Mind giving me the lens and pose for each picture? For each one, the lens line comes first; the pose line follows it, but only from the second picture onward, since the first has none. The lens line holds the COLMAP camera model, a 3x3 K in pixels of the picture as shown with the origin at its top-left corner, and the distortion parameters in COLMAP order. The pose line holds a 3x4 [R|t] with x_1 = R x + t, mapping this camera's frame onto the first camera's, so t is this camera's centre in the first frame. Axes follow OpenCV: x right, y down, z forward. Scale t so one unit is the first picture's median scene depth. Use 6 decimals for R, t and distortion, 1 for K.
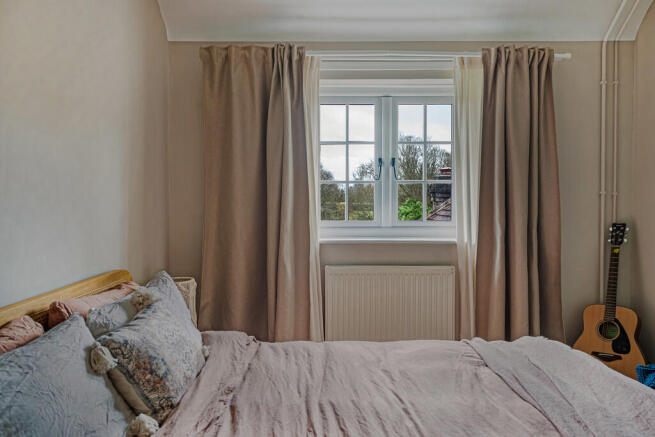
lens RADIAL K [[515.5, 0, 326.9], [0, 515.5, 218.7], [0, 0, 1]] dist [0.000885, -0.000586]
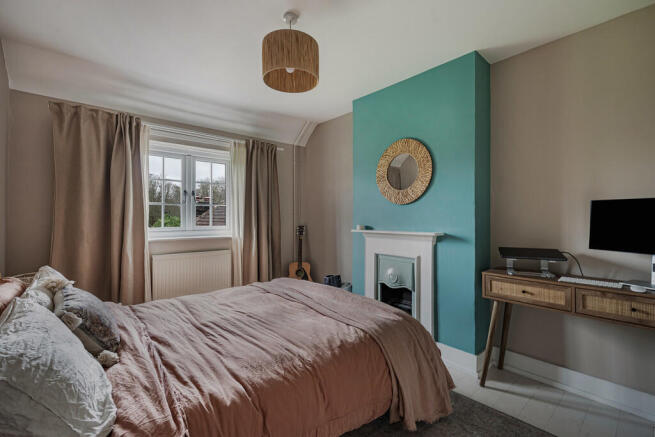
lens RADIAL K [[289.0, 0, 328.6], [0, 289.0, 219.5], [0, 0, 1]] dist [0.000534, -0.000756]
pose [[0.756543, -0.003629, 0.653933, -0.185437], [0.019091, 0.999681, -0.016539, 0.005144], [-0.653665, 0.024997, 0.756371, -0.048033]]
